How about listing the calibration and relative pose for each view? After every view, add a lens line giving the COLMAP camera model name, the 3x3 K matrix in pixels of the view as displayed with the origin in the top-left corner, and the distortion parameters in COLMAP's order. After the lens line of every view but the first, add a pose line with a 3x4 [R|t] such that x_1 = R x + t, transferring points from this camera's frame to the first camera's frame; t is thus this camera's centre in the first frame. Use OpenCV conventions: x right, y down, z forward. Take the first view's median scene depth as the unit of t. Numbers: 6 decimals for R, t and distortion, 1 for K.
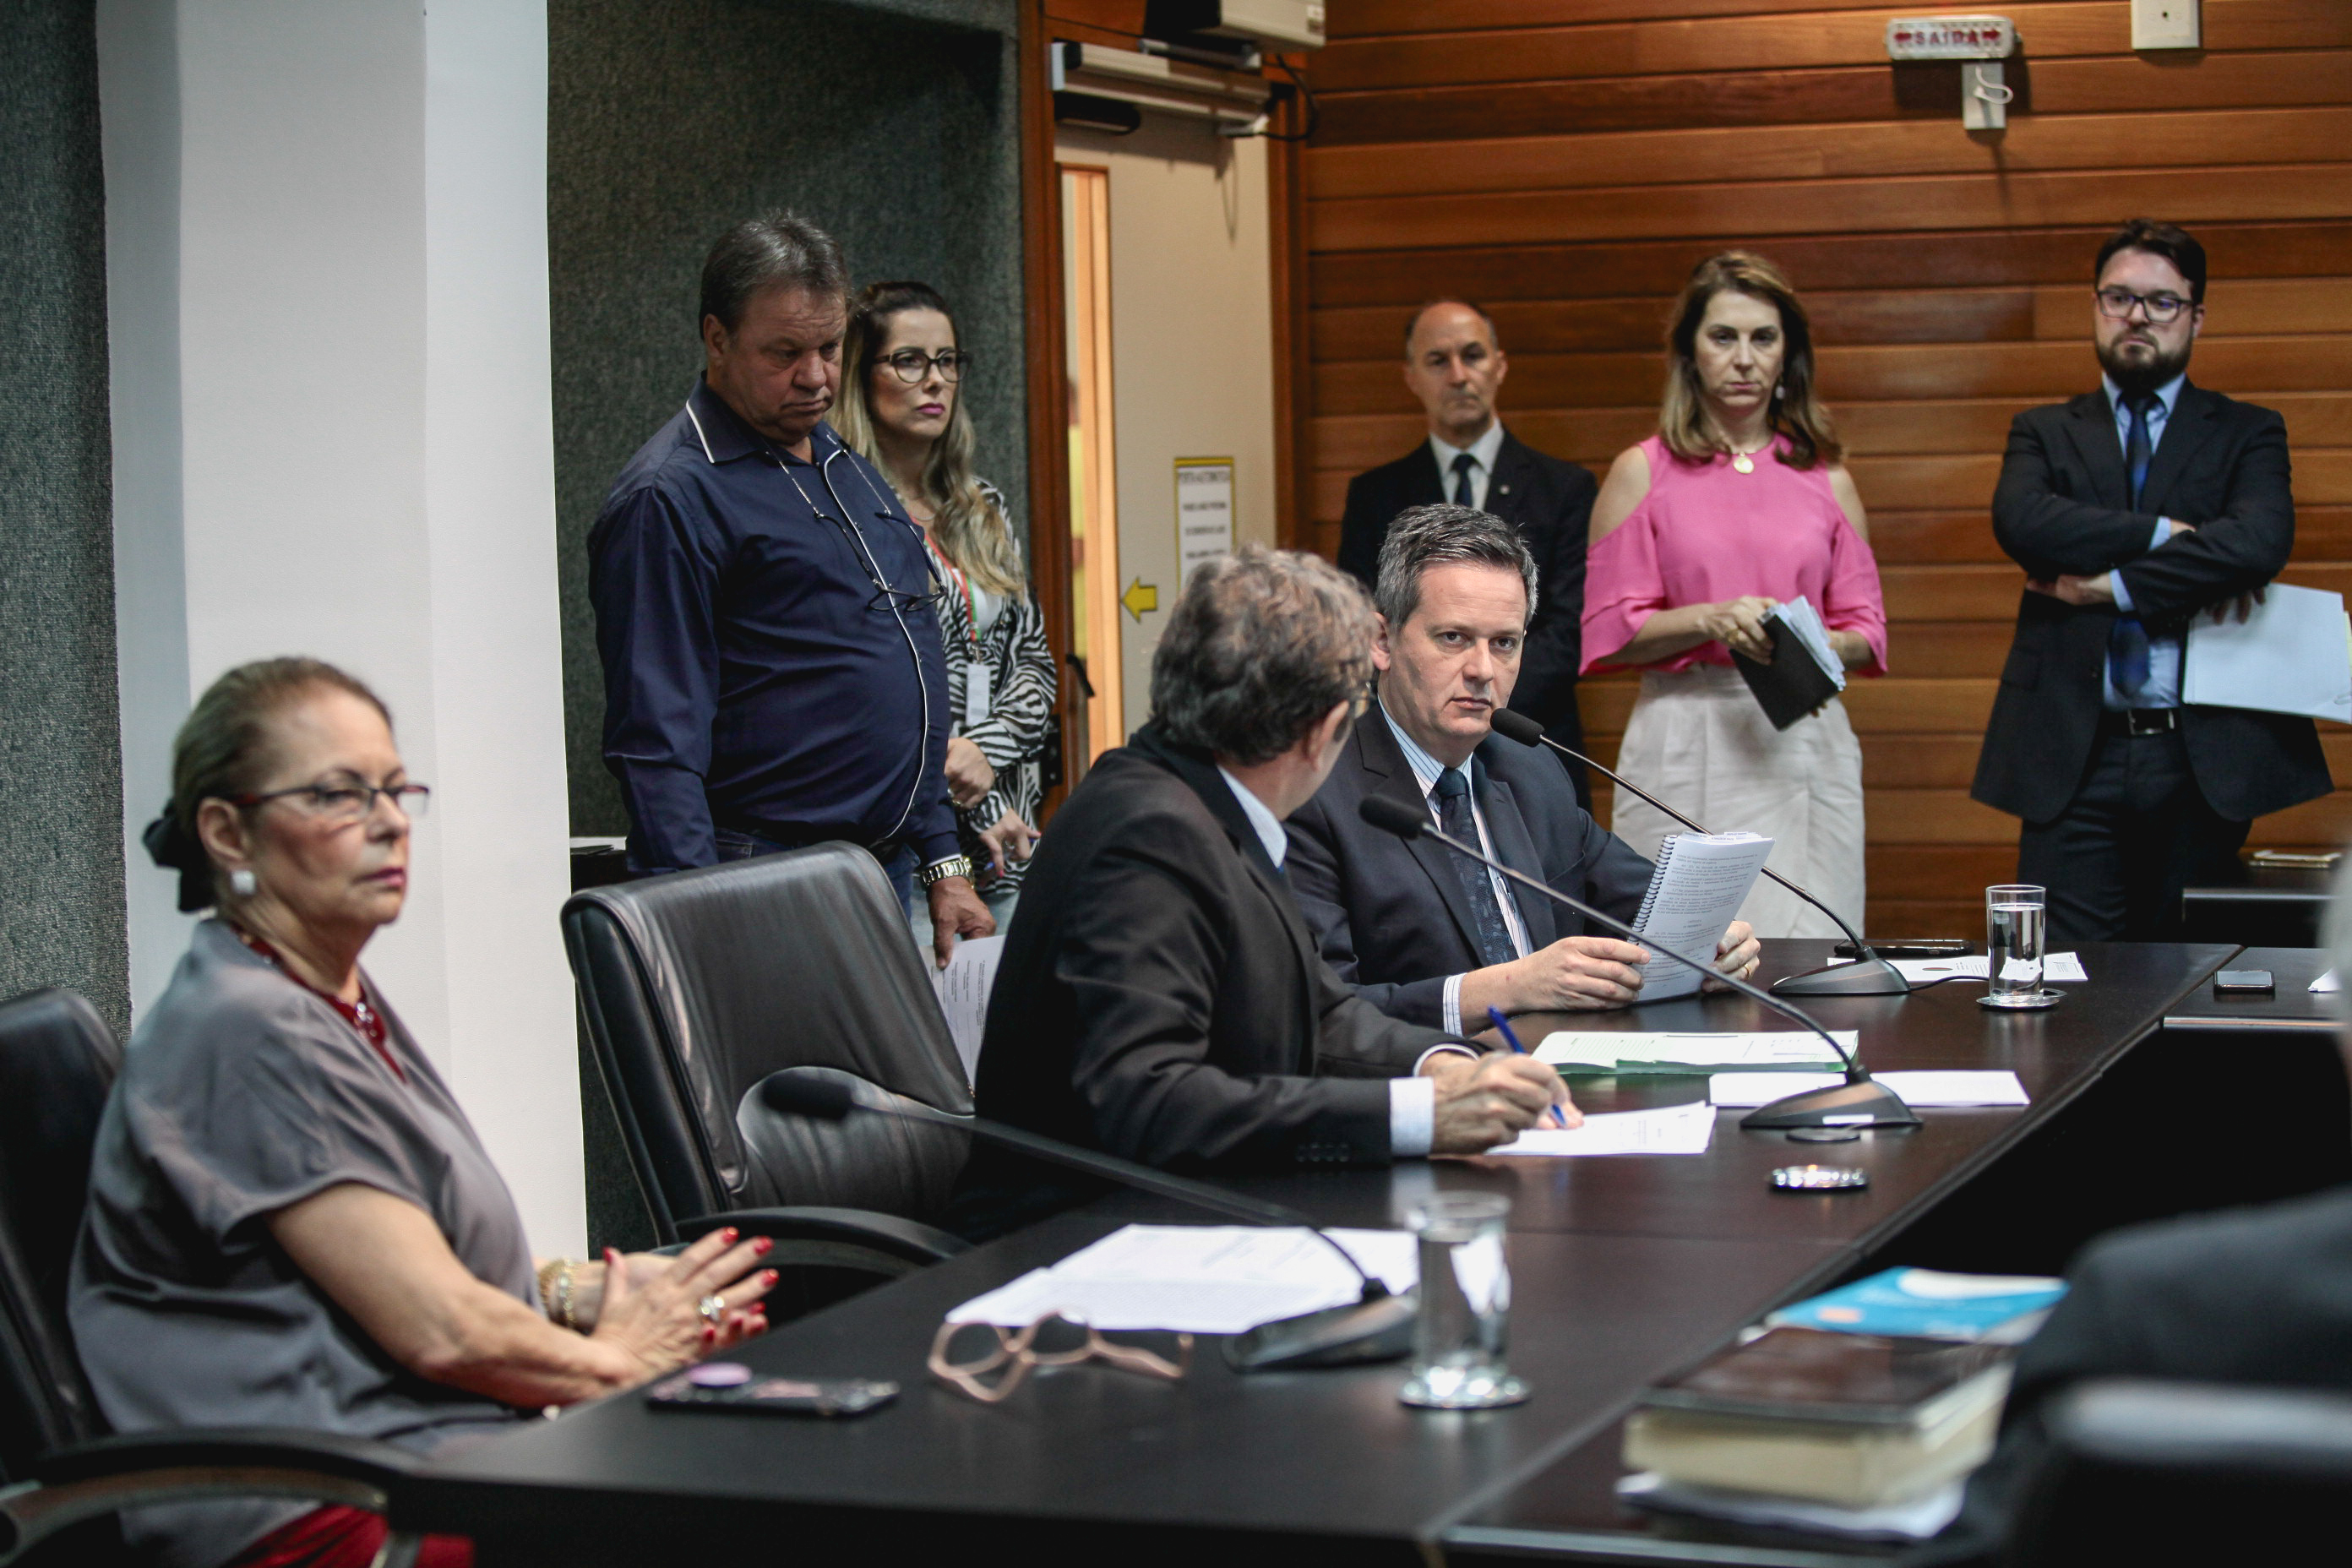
lens RADIAL K [[4785.9, 0, 1176.0], [0, 4785.9, 784.0], [0, 0, 1]] dist [-0.300200, -0.015135]
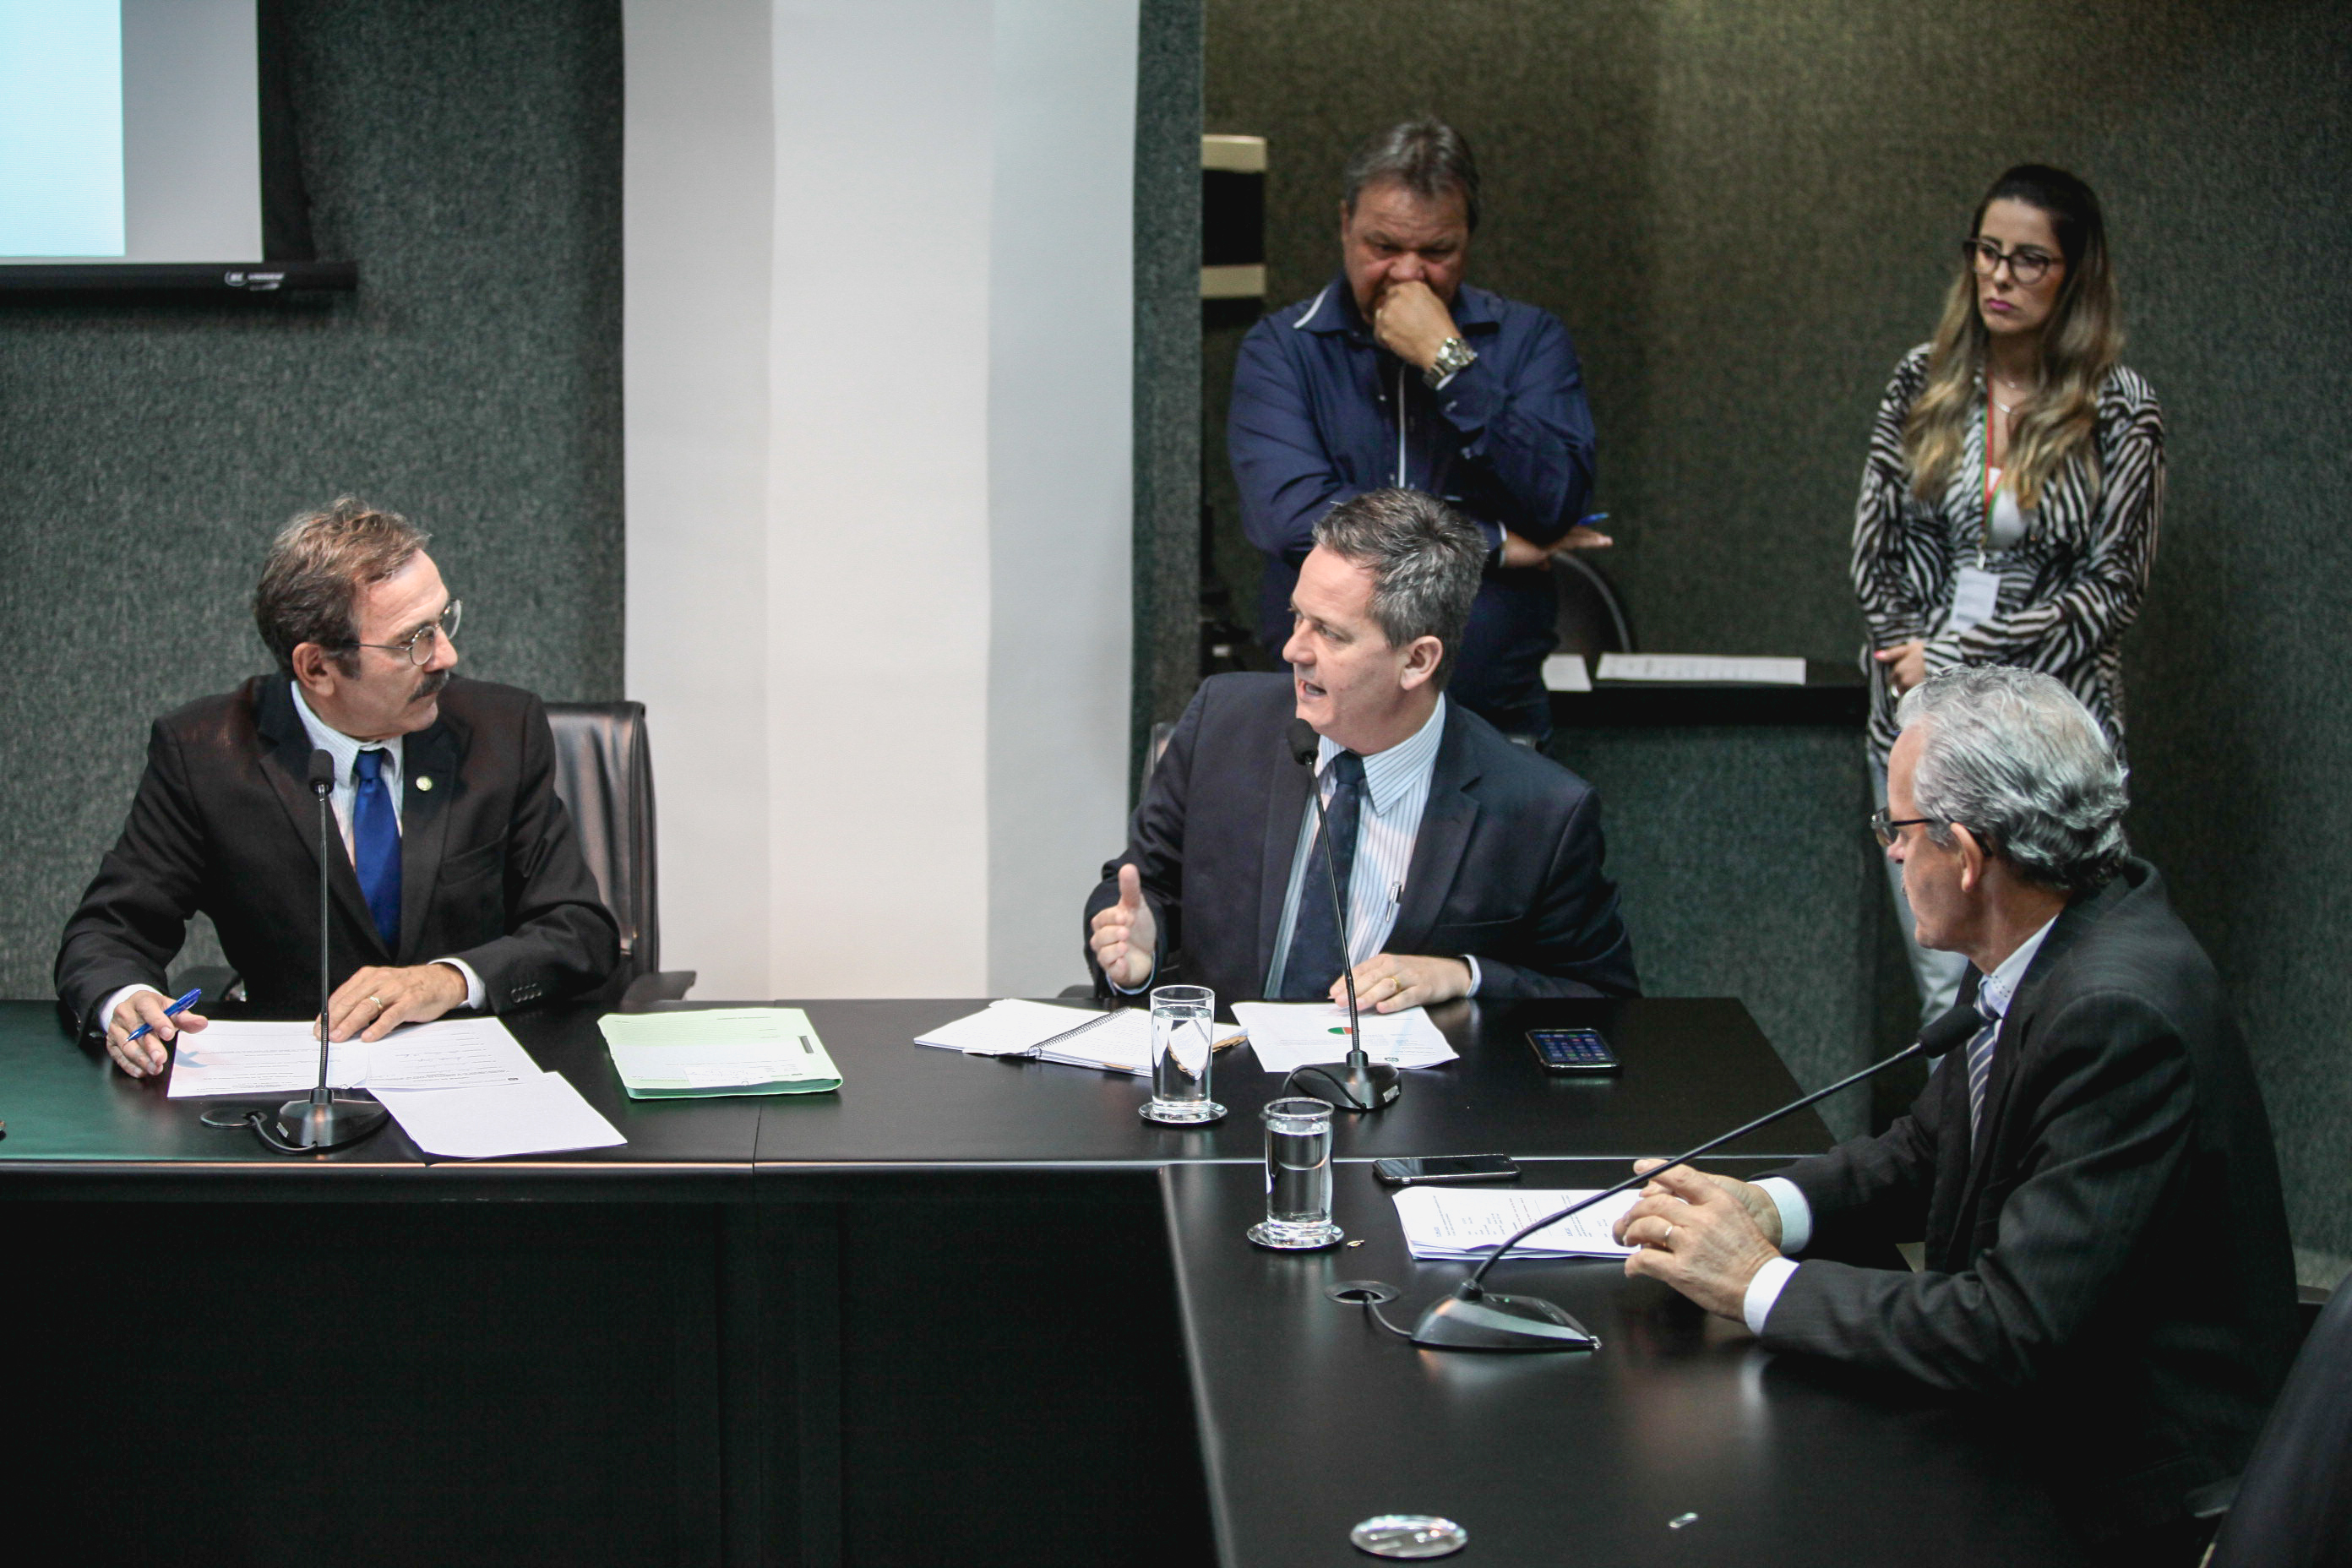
lens RADIAL K [[4785.9, 0, 1176.0], [0, 4785.9, 784.0], [0, 0, 1]] dist [-0.300200, -0.015135]
pose [[0.389379, 0.201615, -0.898741, 1.026782], [-0.084144, 0.979456, 0.183266, -0.192598], [0.917226, 0.004264, 0.398345, 0.638435]]
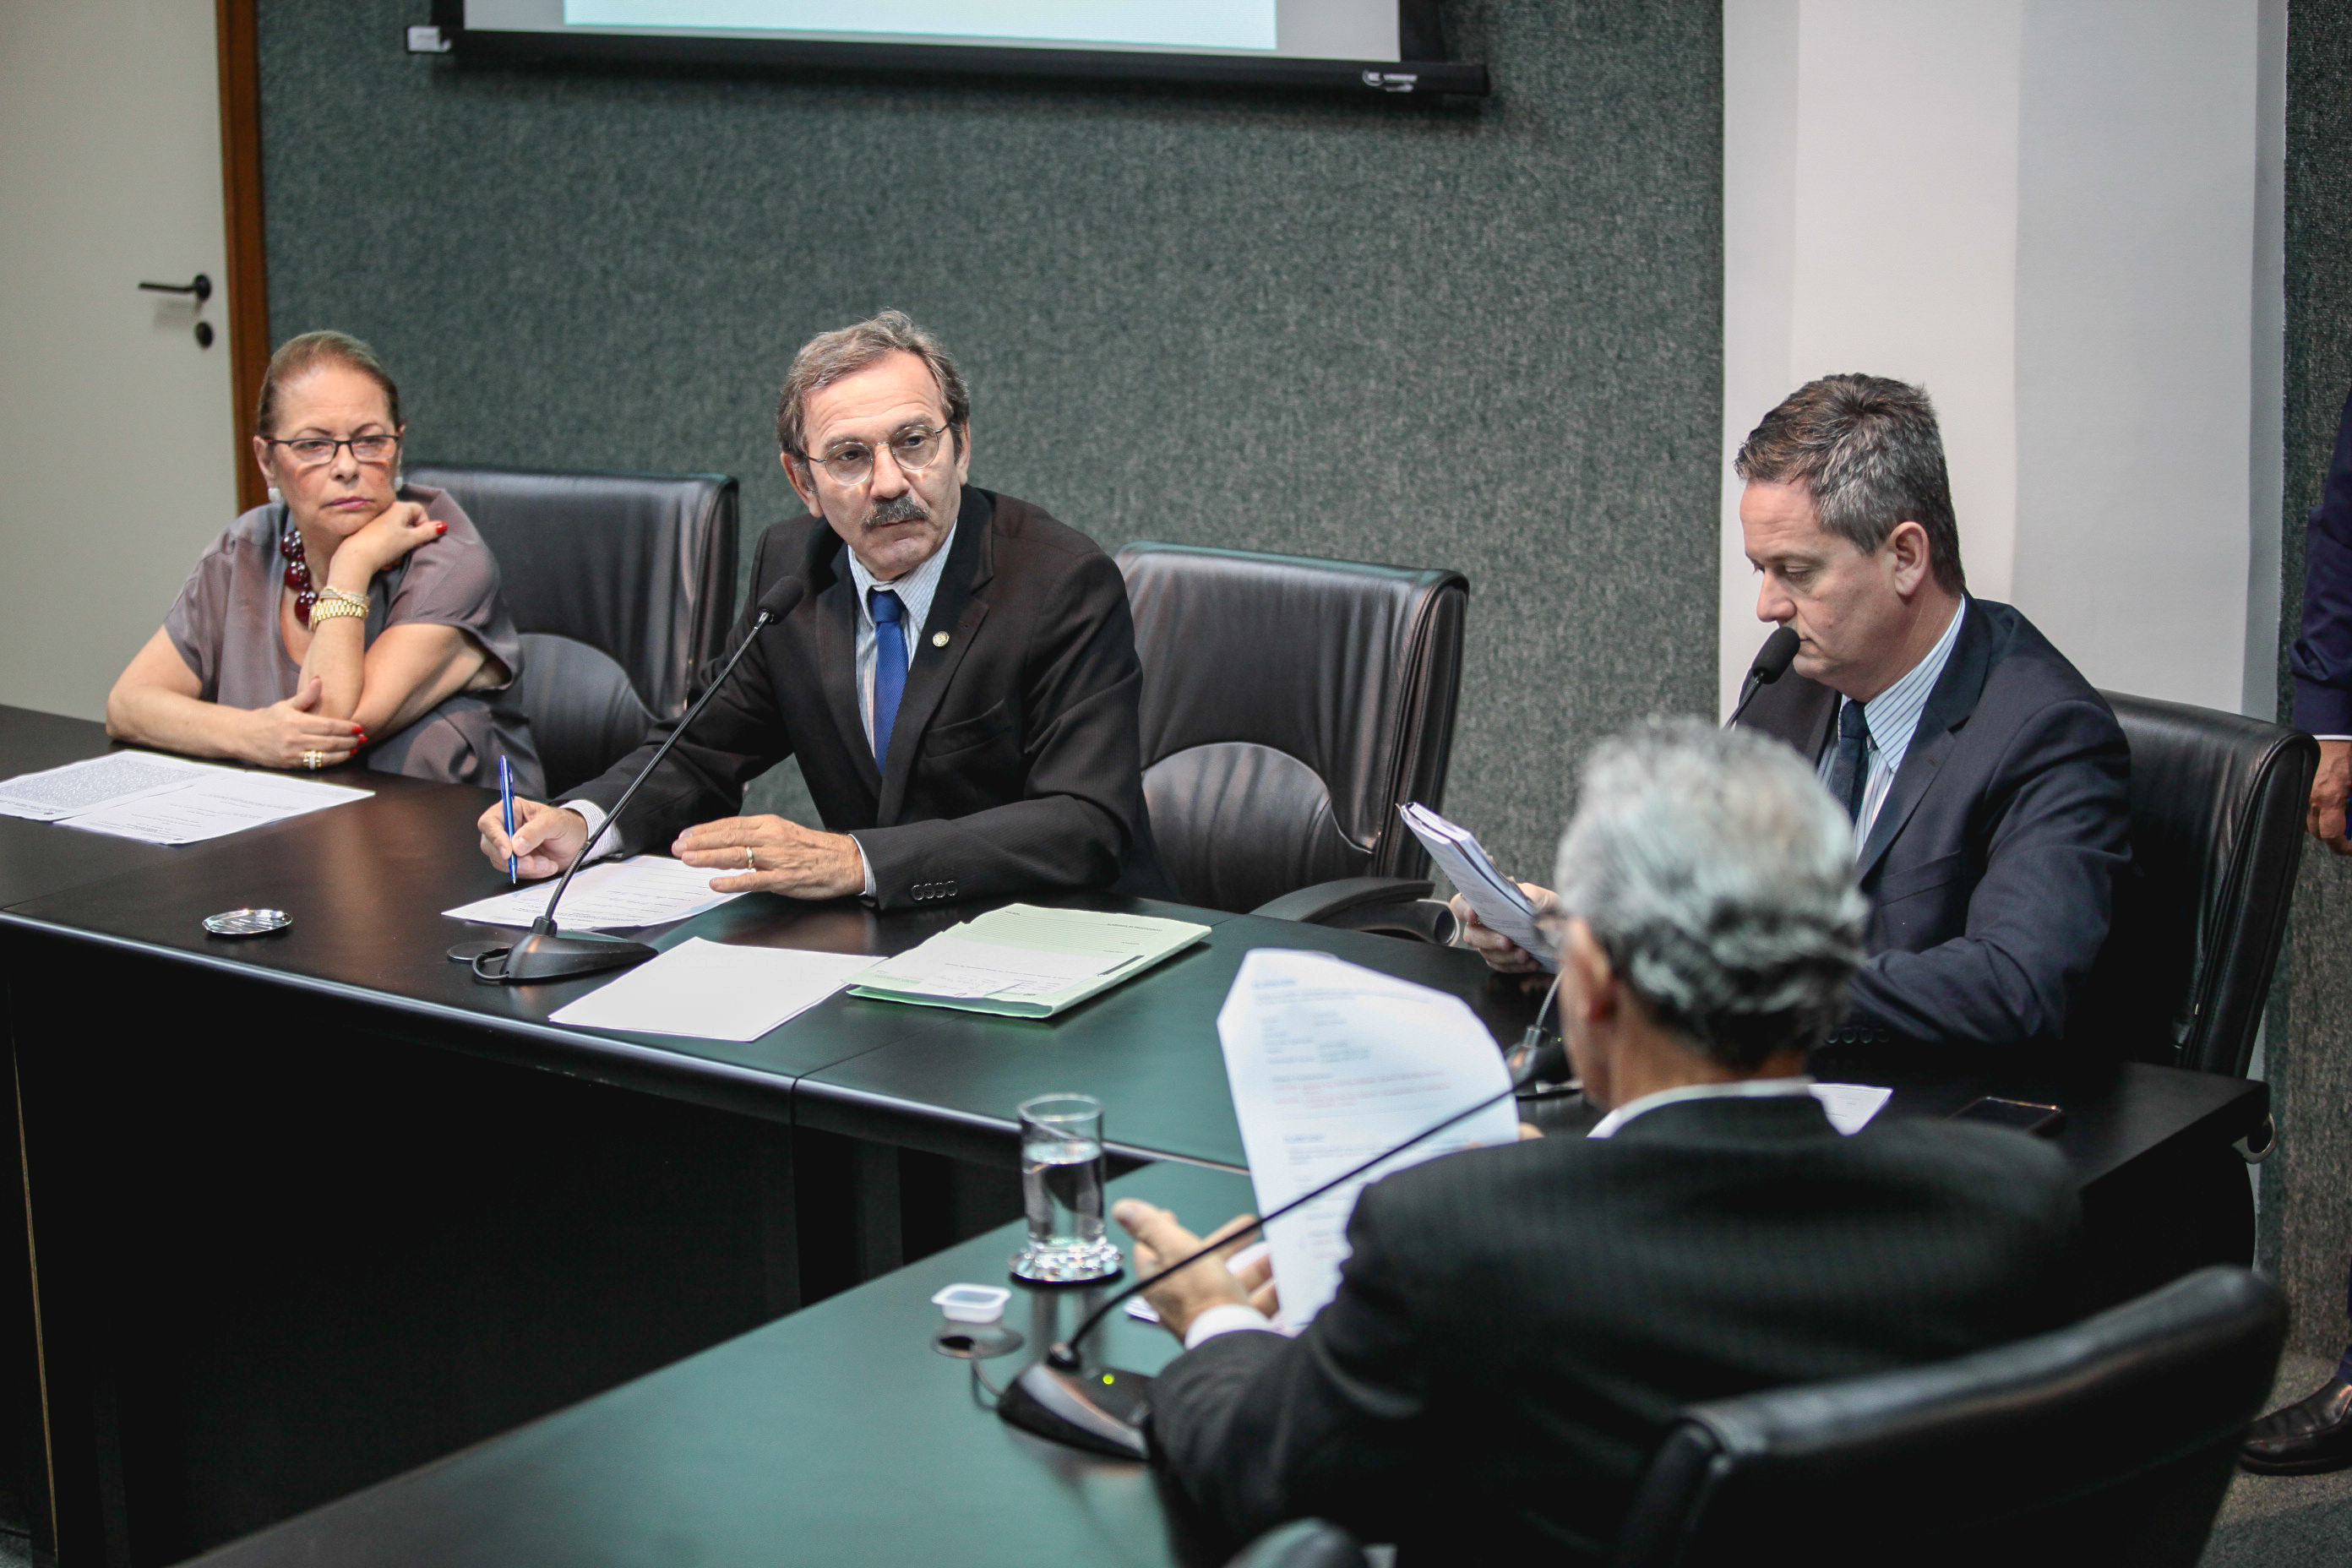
lens RADIAL K [[4785.9, 0, 1176.0], [0, 4785.9, 784.0], [0, 0, 1]] dist [-0.300200, -0.015135]
pose [[-0.282278, 0.244883, -0.927551, 0.909925], [-0.042429, 0.962738, 0.267085, -0.216824], [0.958394, 0.114747, -0.261370, 1.201237]]
